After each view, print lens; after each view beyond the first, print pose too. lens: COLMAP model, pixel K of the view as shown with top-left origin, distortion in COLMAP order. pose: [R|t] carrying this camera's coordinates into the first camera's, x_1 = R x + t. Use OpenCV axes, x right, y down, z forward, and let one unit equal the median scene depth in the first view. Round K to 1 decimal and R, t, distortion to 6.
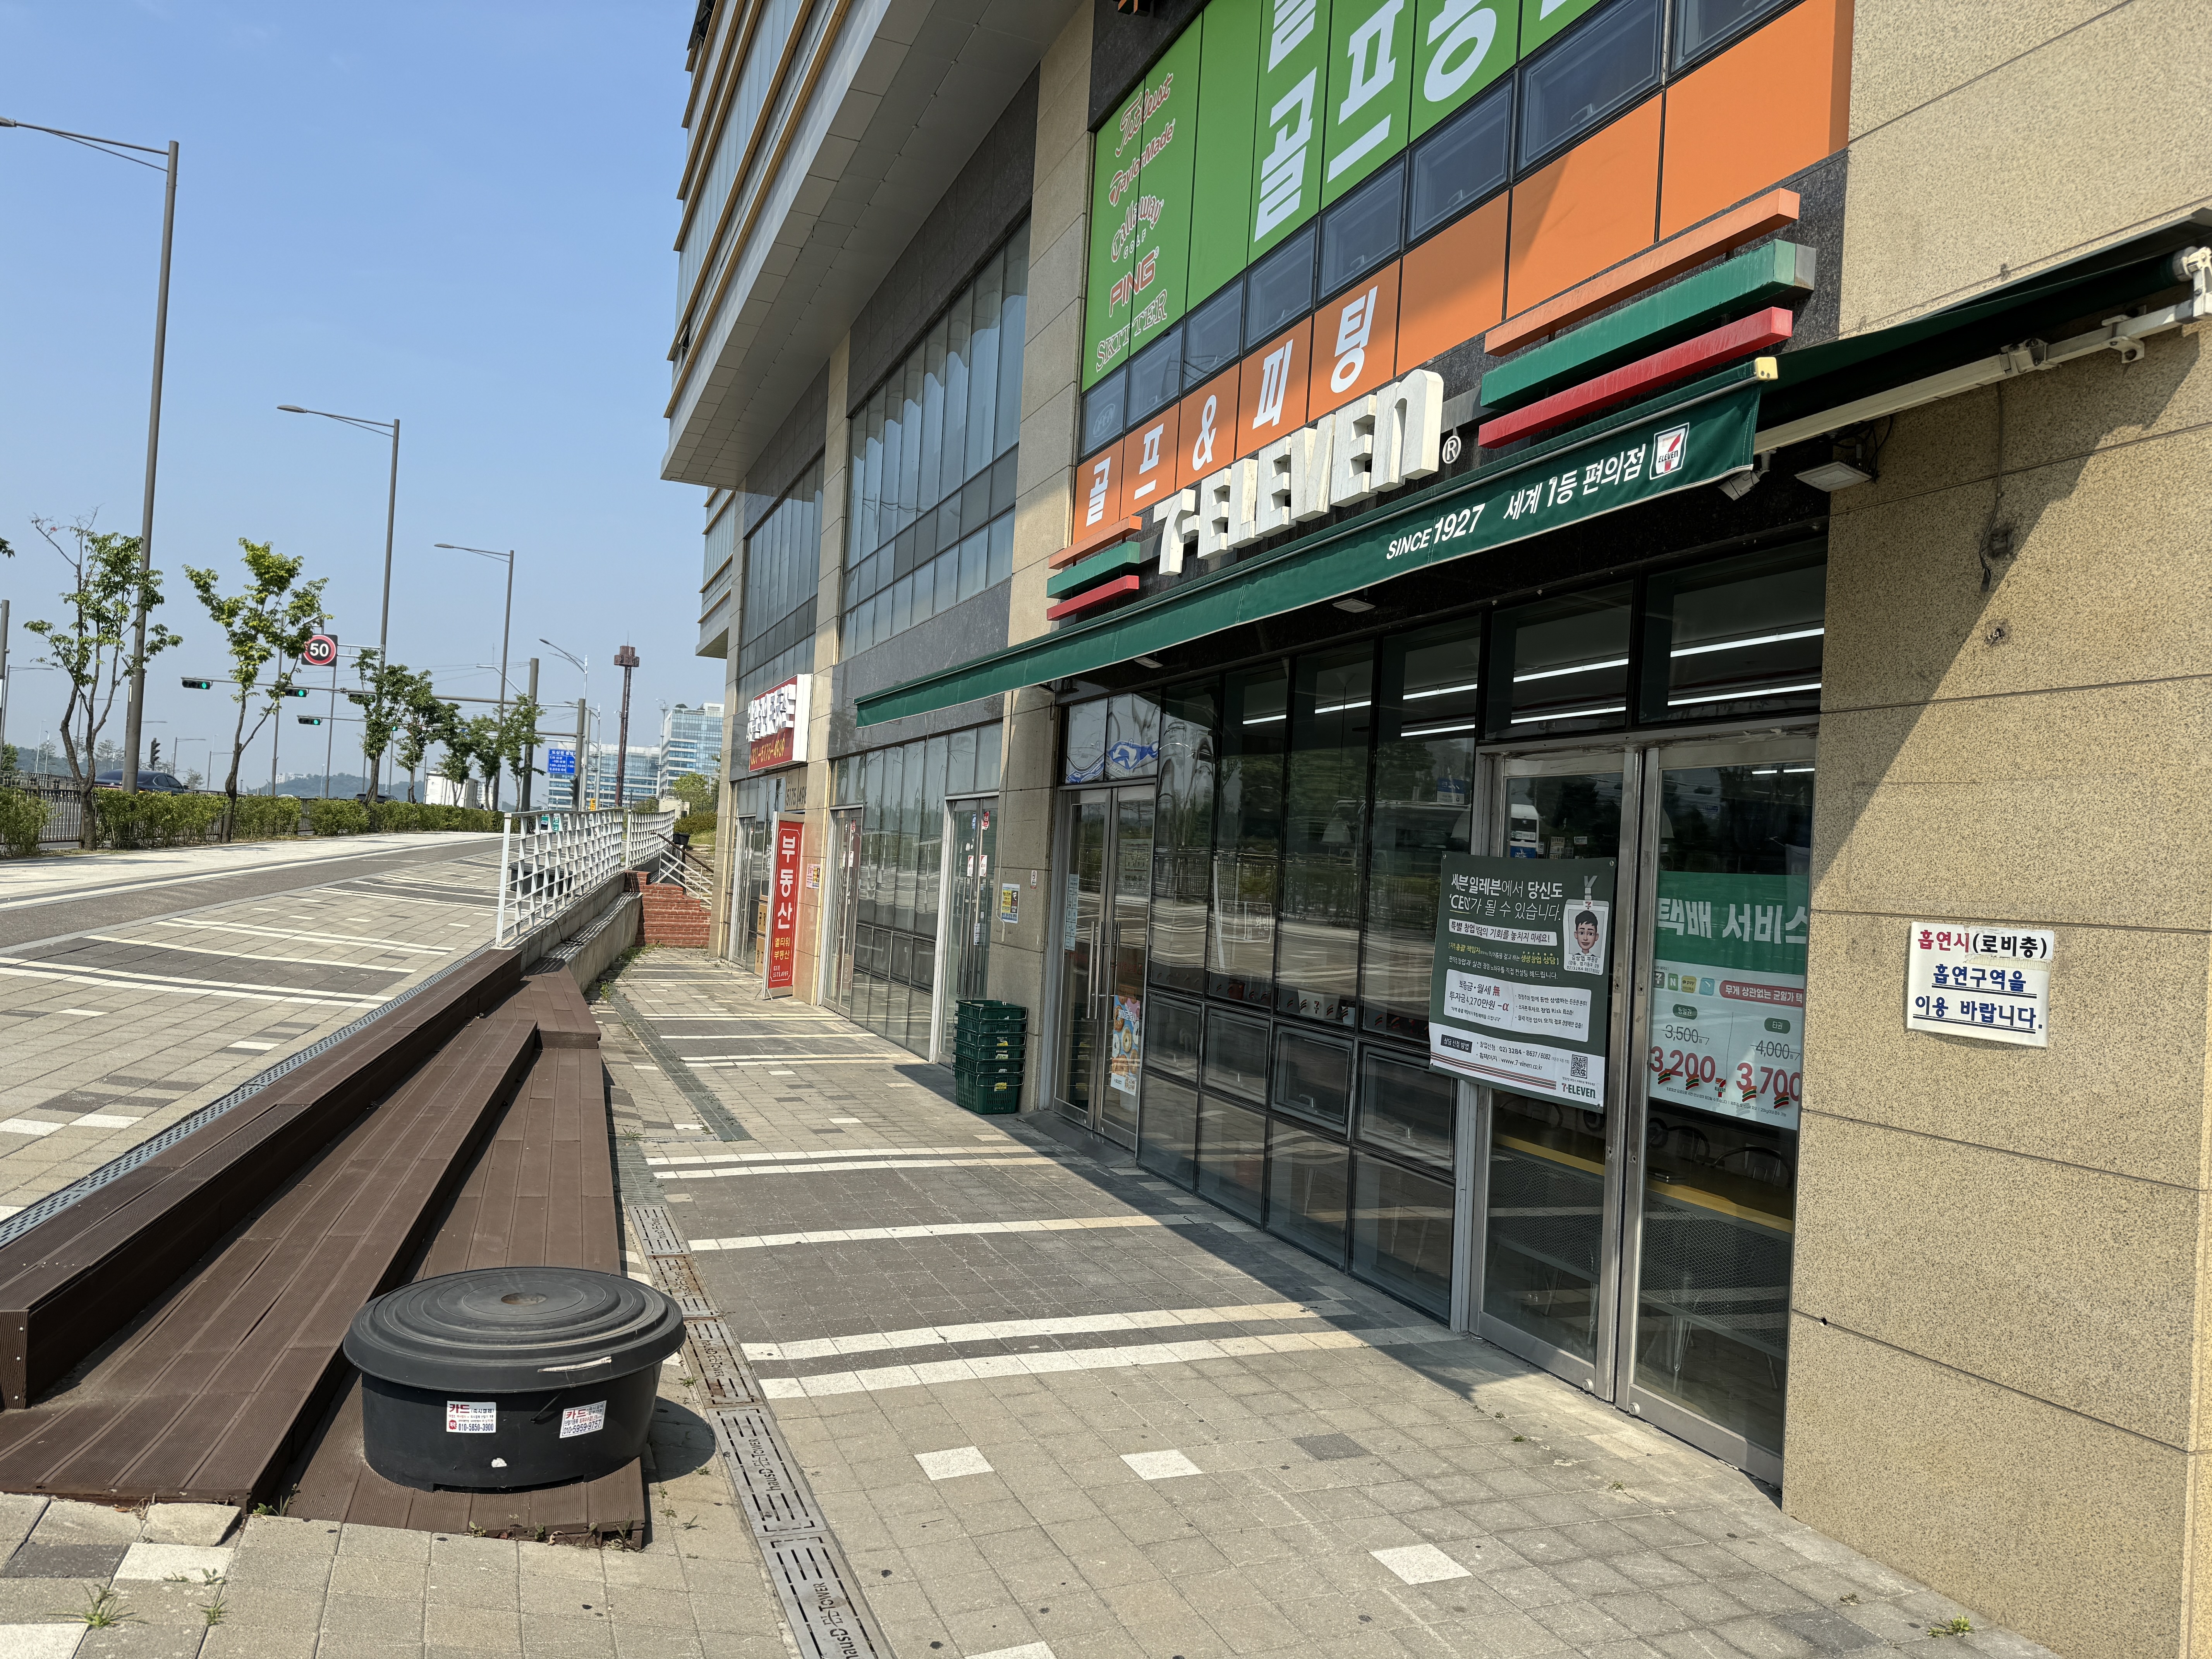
lens RADIAL K [[1549.1, 0, 1106.0], [0, 1549.1, 829.5], [0, 0, 1]] dist [0.072608, -0.110829]
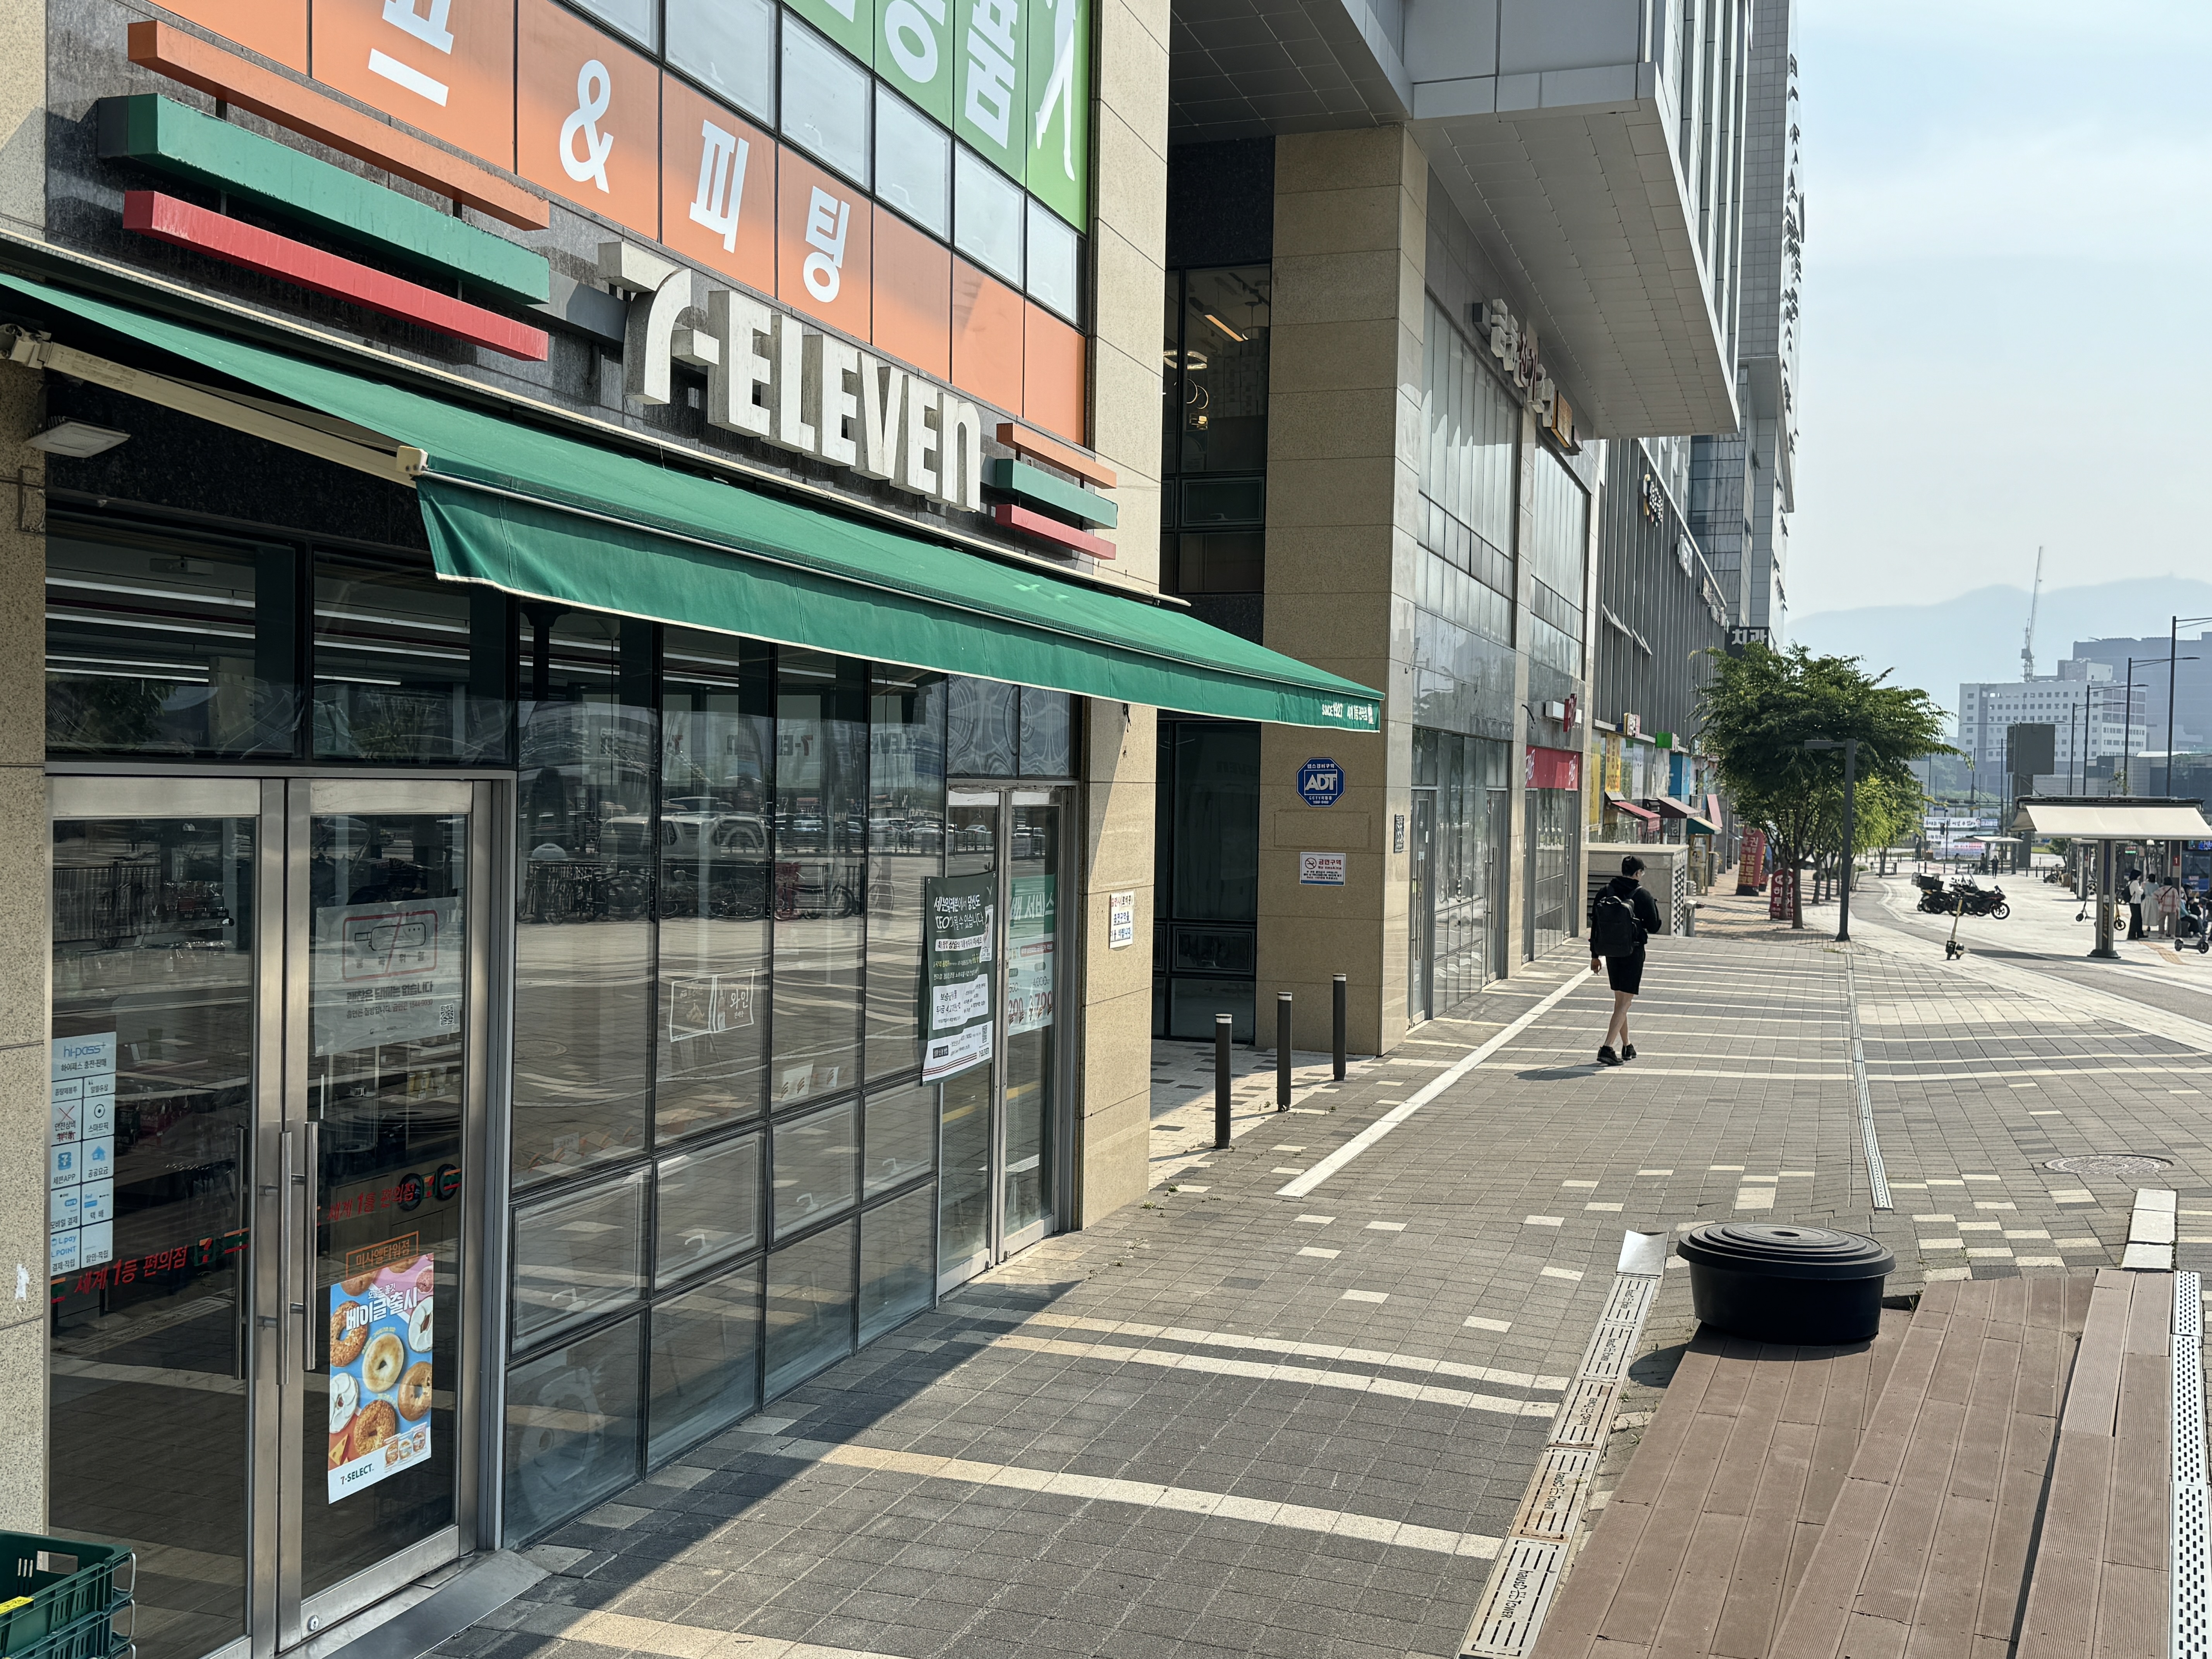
lens RADIAL K [[2097.9, 0, 1106.0], [0, 2097.9, 829.5], [0, 0, 1]] dist [0.163523, -0.435933]
pose [[-0.755407, -0.091356, 0.648857, -0.935827], [-0.085692, 0.995502, 0.040399, -0.100786], [-0.649629, -0.025084, -0.759838, 2.387596]]
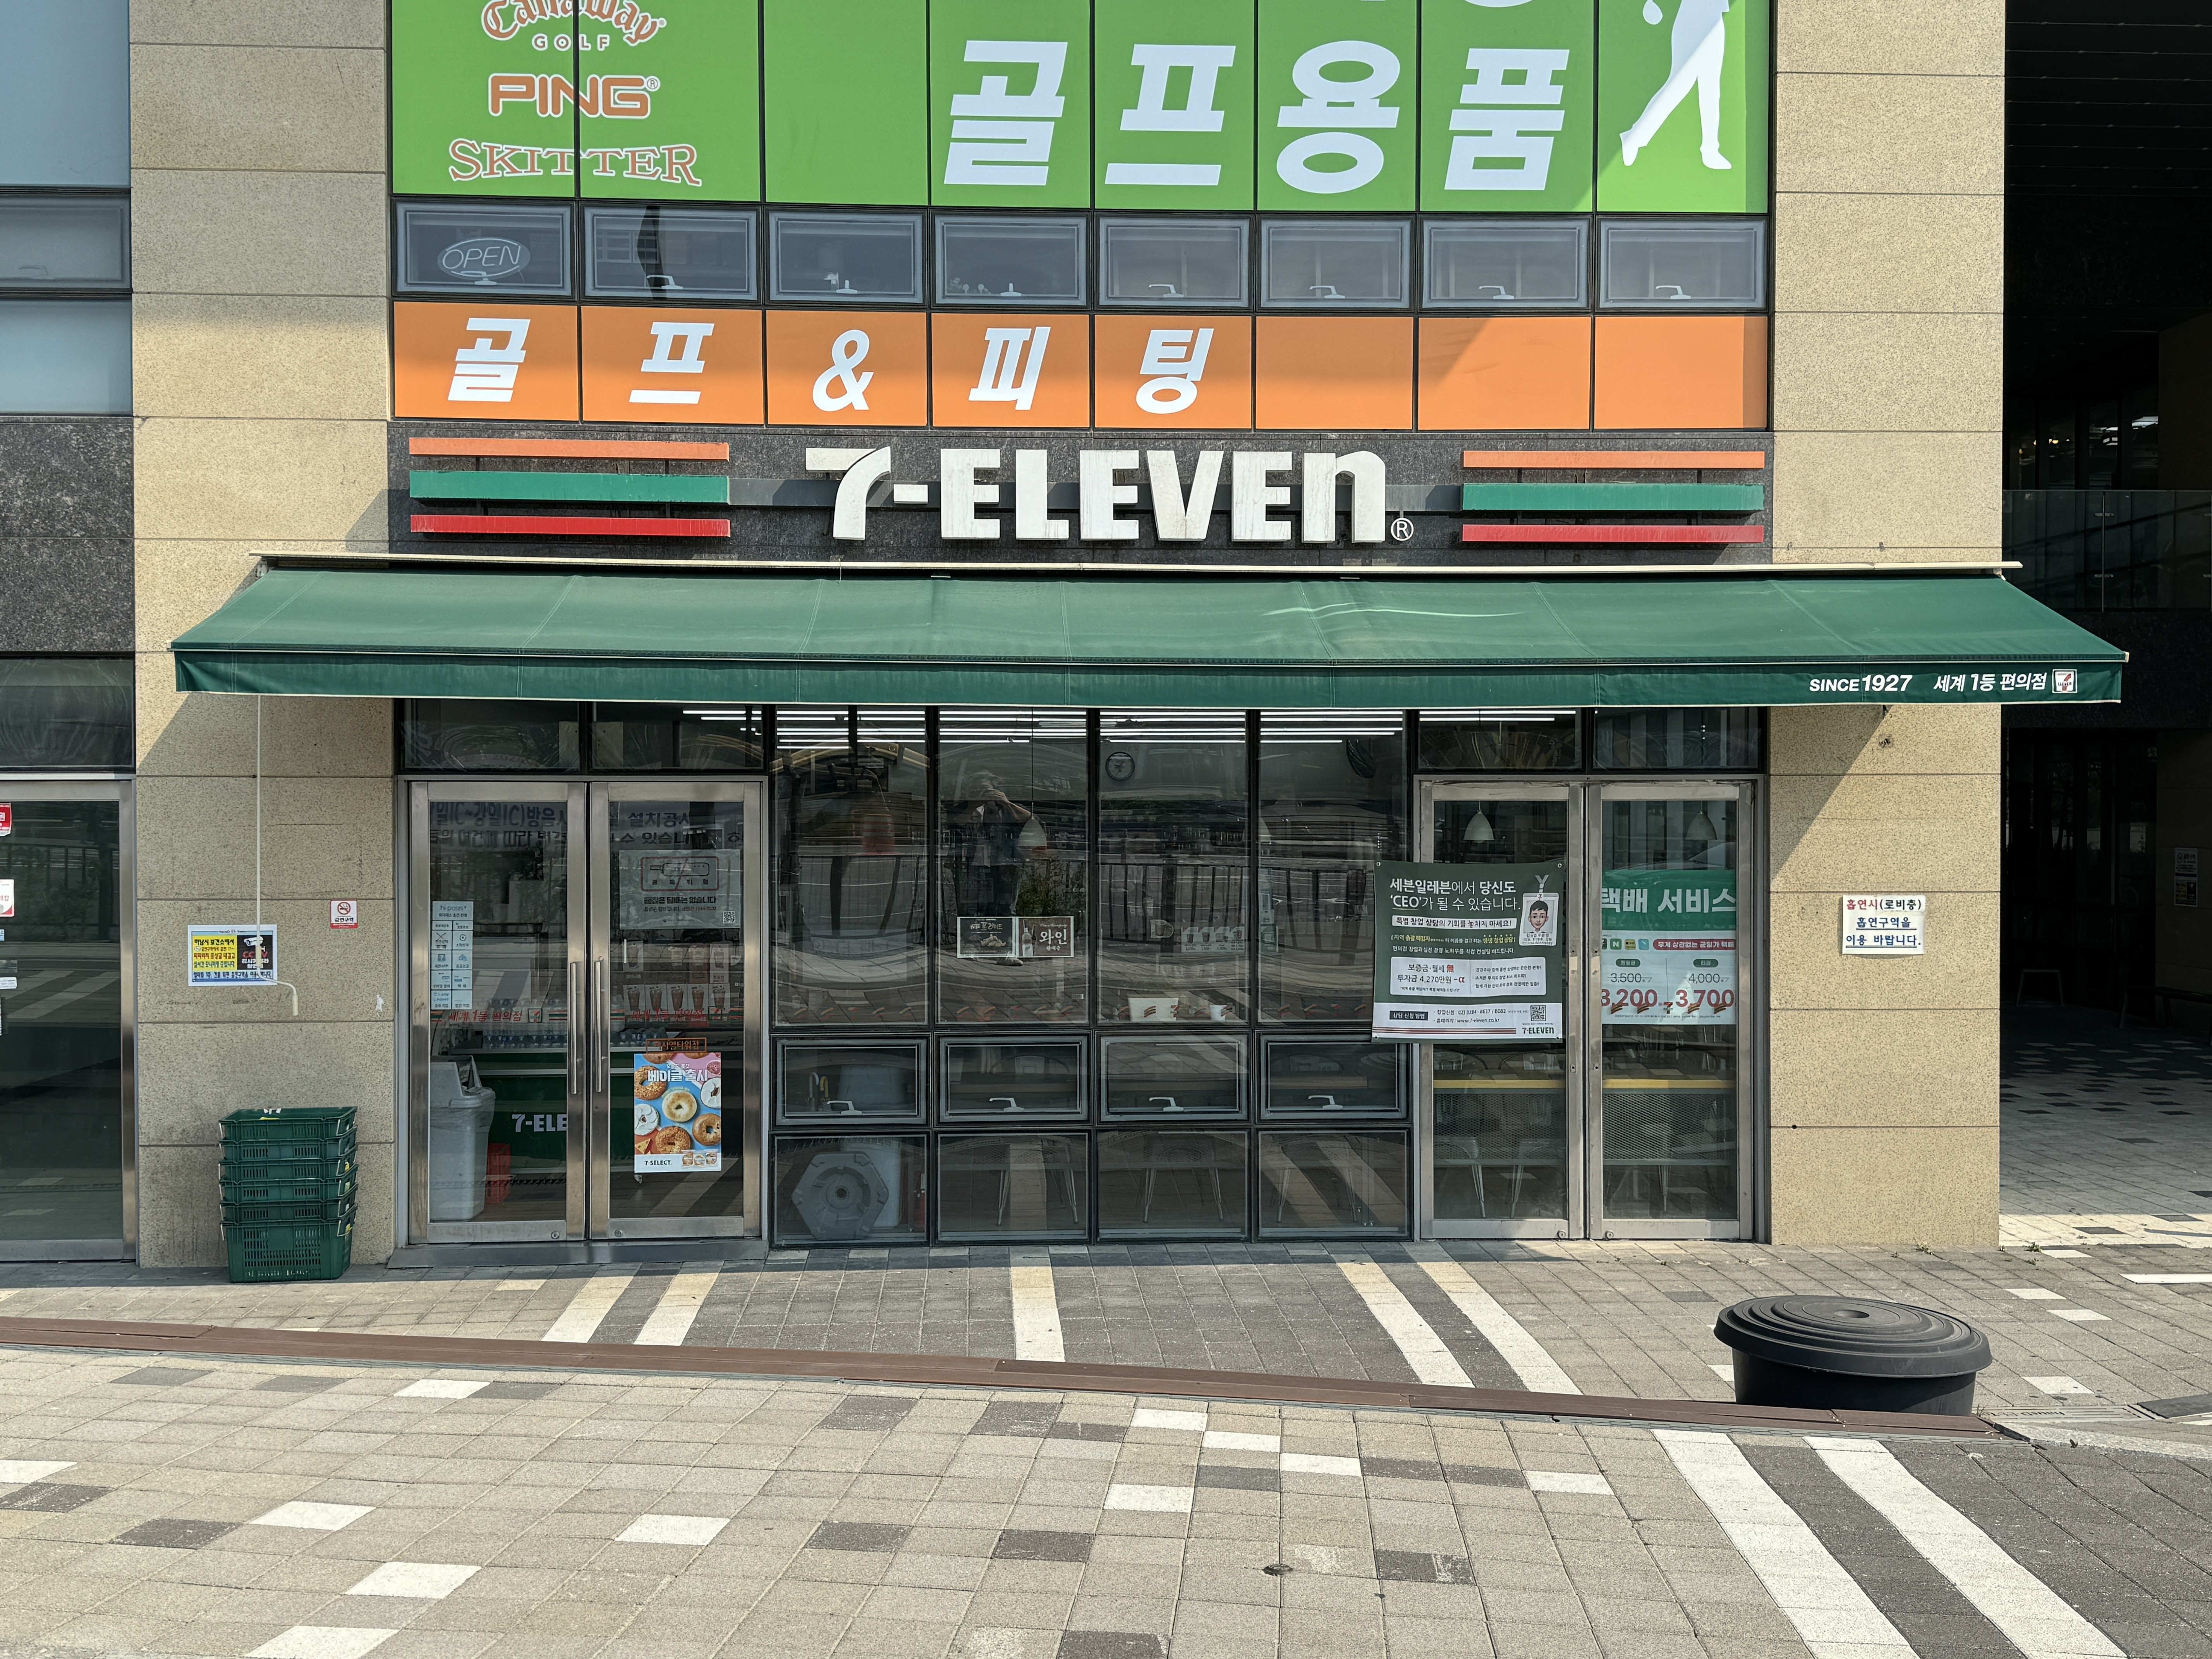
lens RADIAL K [[2097.9, 0, 1106.0], [0, 2097.9, 829.5], [0, 0, 1]] dist [0.163523, -0.435933]
pose [[0.328533, -0.069345, 0.941943, -1.661283], [-0.006997, 0.997095, 0.075846, -0.158143], [-0.944467, -0.031509, 0.327093, 0.796490]]
